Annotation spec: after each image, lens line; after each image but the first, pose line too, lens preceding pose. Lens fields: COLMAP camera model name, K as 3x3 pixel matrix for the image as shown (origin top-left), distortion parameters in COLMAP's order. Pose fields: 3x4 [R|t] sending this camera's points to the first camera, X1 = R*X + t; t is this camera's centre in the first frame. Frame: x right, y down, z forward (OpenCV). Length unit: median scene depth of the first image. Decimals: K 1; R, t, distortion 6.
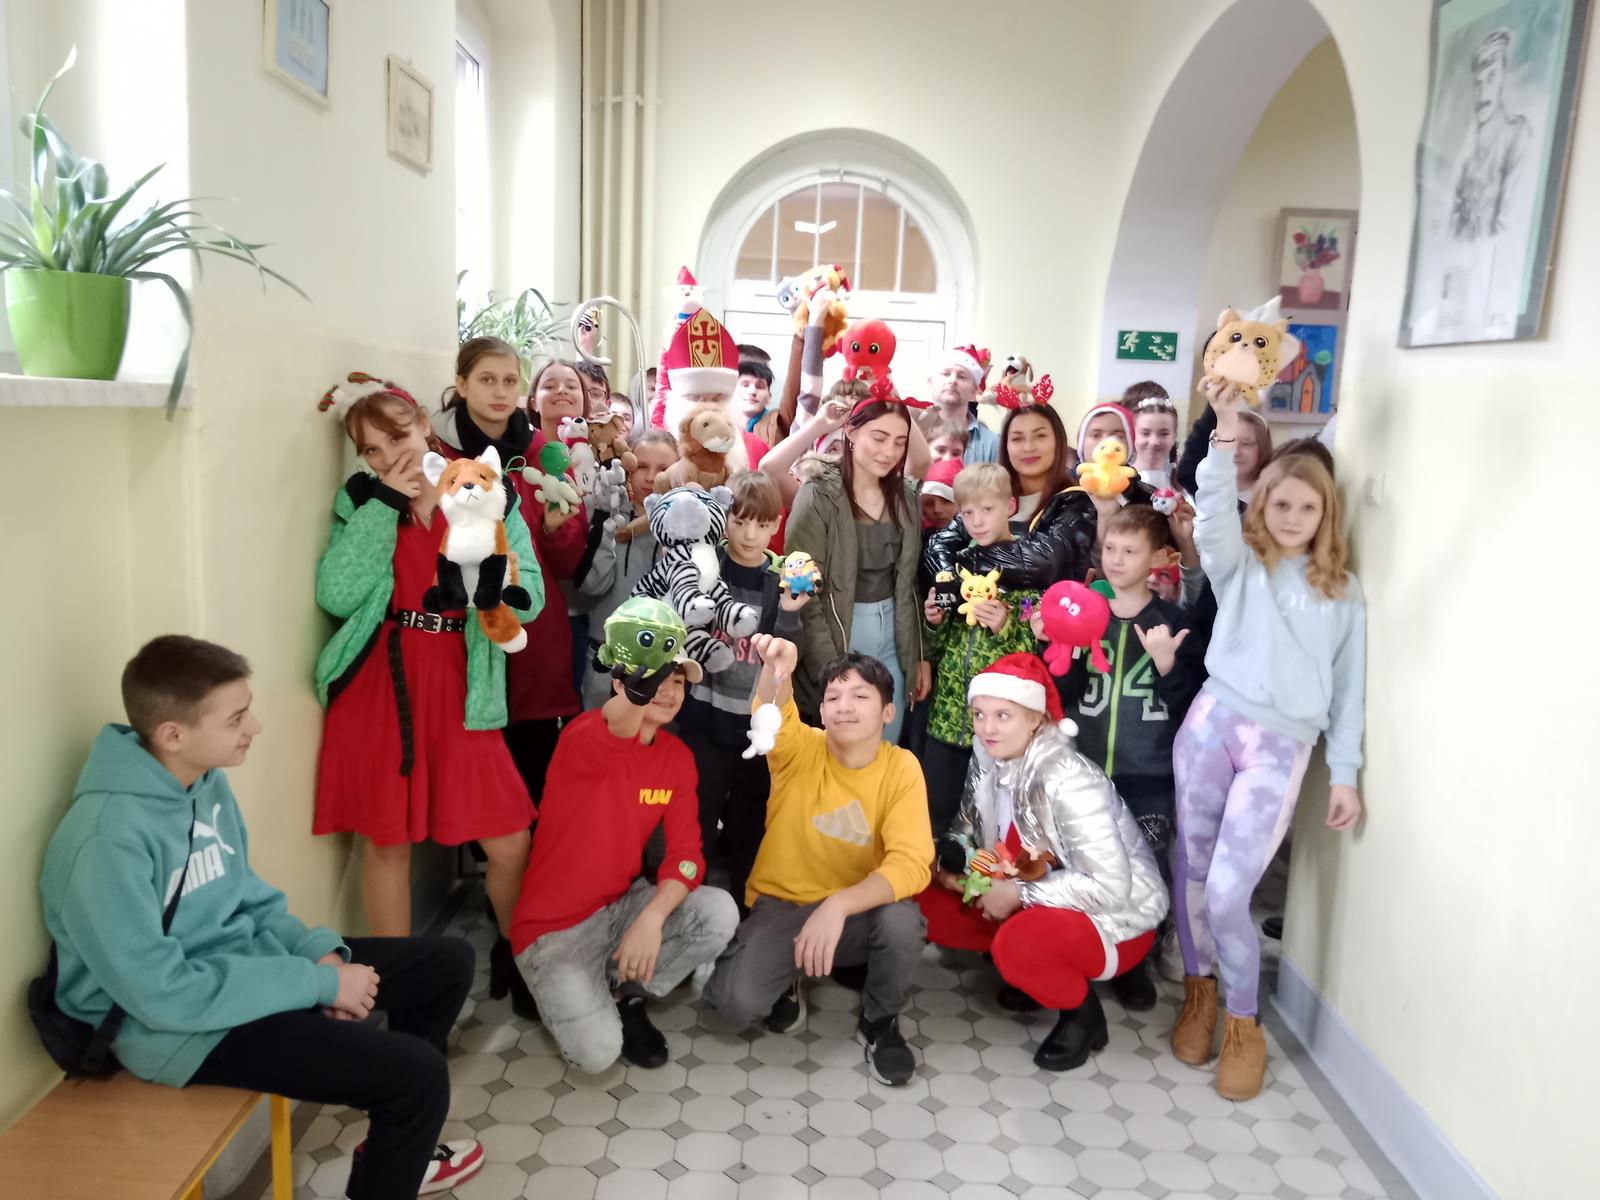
lens RADIAL K [[1235.9, 0, 784.9], [0, 1235.9, 605.9], [0, 0, 1]] dist [0.008463, 0.001465]
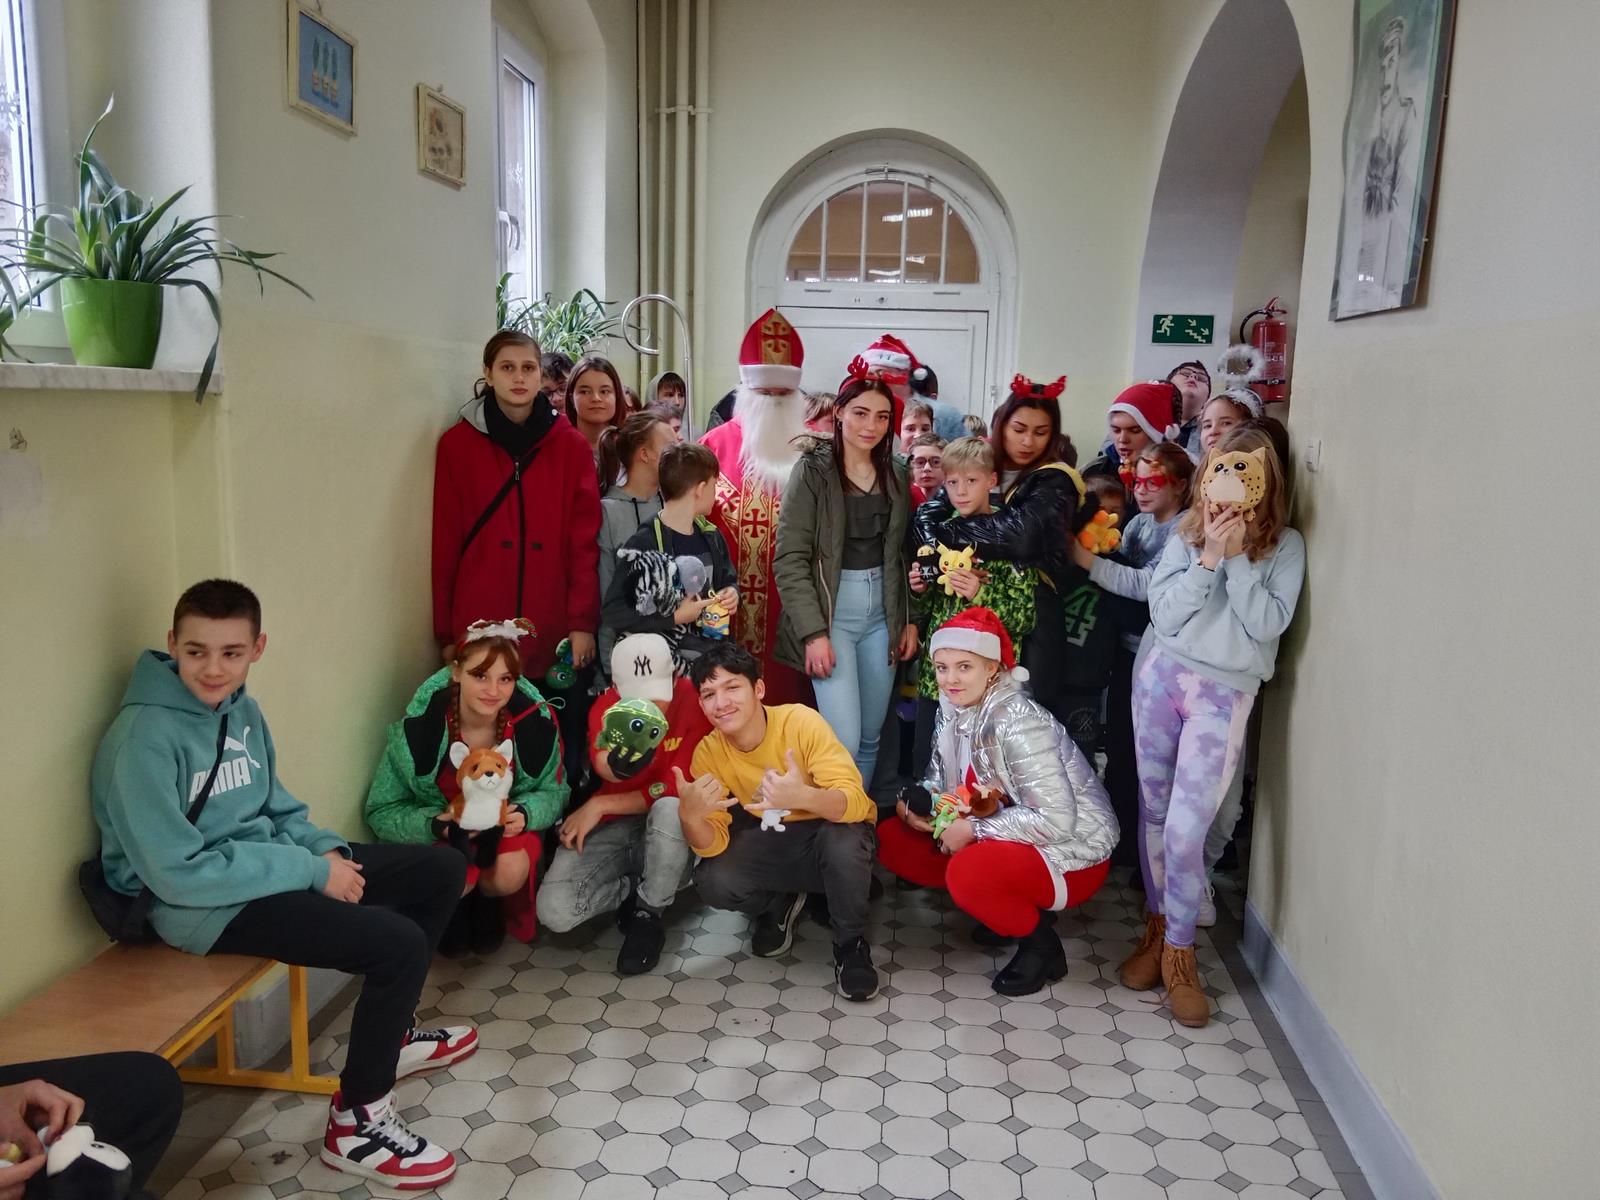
lens RADIAL K [[1235.9, 0, 791.5], [0, 1235.9, 601.9], [0, 0, 1]] dist [0.008463, 0.001465]
pose [[0.995497, -0.004200, -0.094698, 0.129793], [0.003900, 0.999987, -0.003357, 0.034533], [0.094711, 0.002972, 0.995500, -0.095844]]
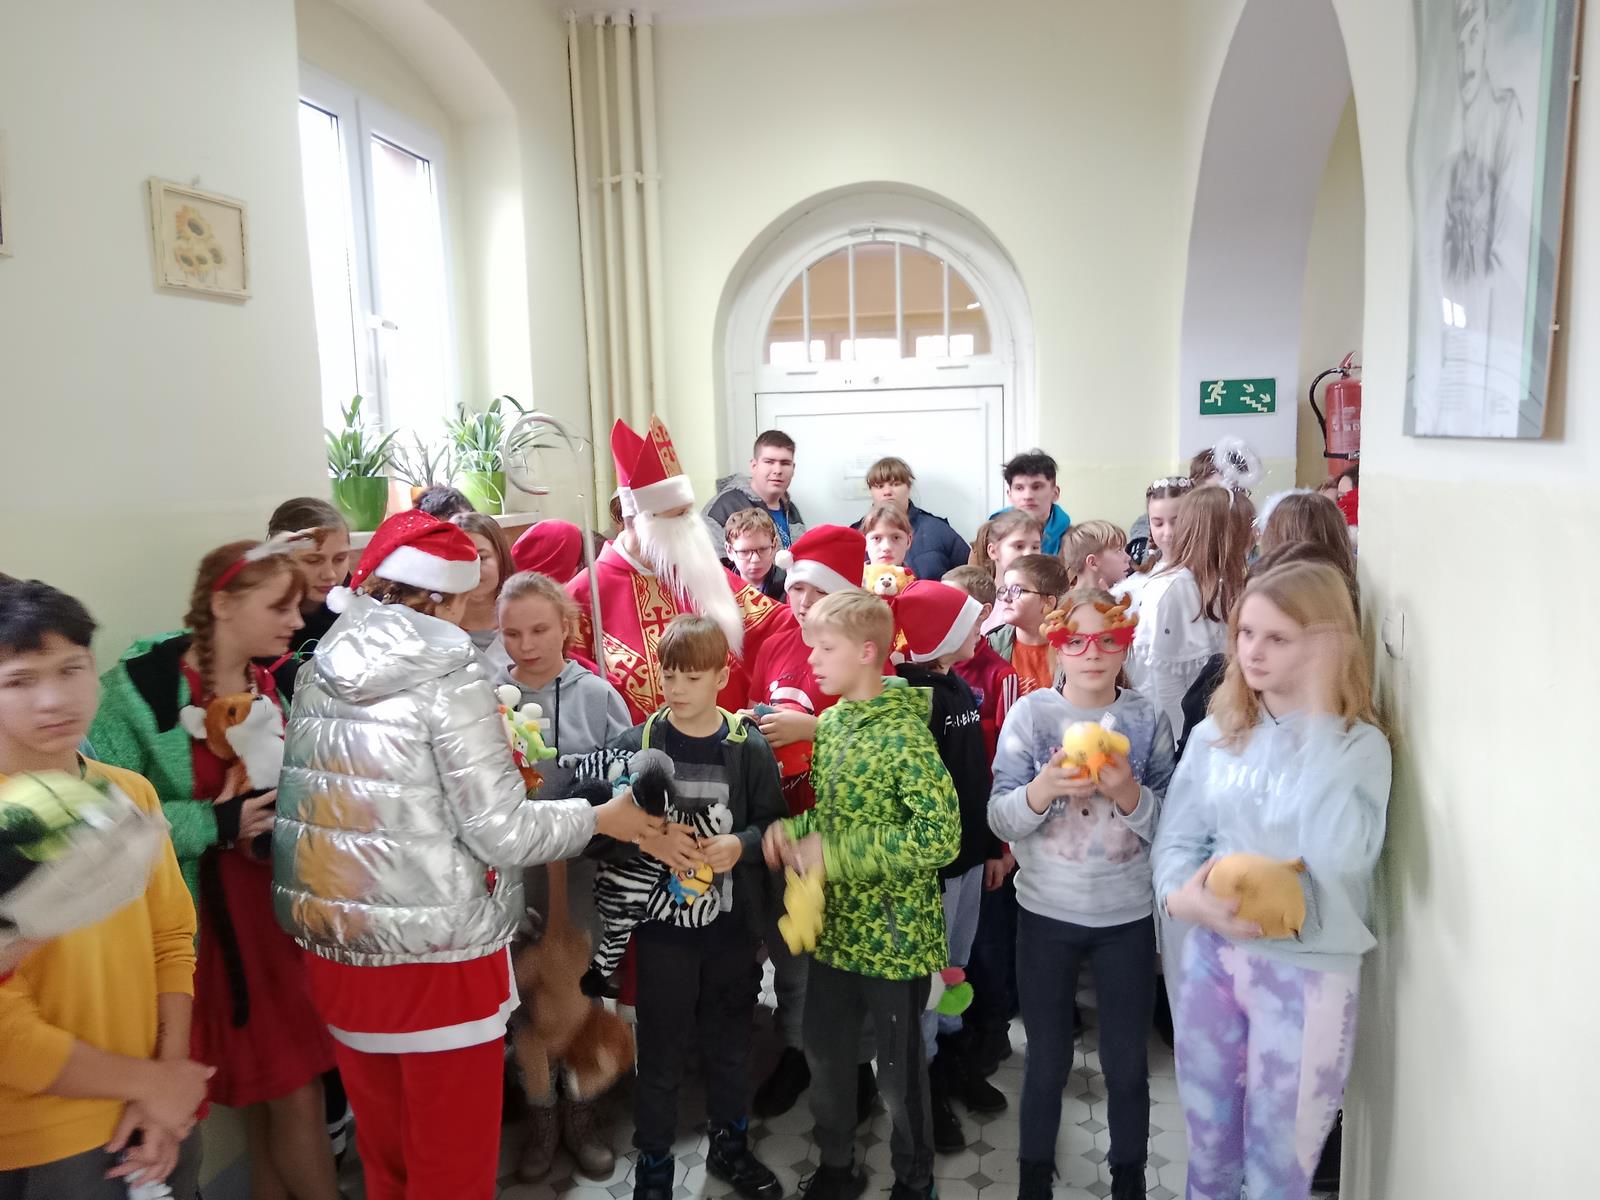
lens RADIAL K [[1235.9, 0, 797.4], [0, 1235.9, 590.4], [0, 0, 1]] dist [0.008463, 0.001465]
pose [[0.983830, -0.055593, -0.170260, 0.264773], [0.047301, 0.997506, -0.052381, -0.097925], [0.172748, 0.043480, 0.984006, 0.258486]]
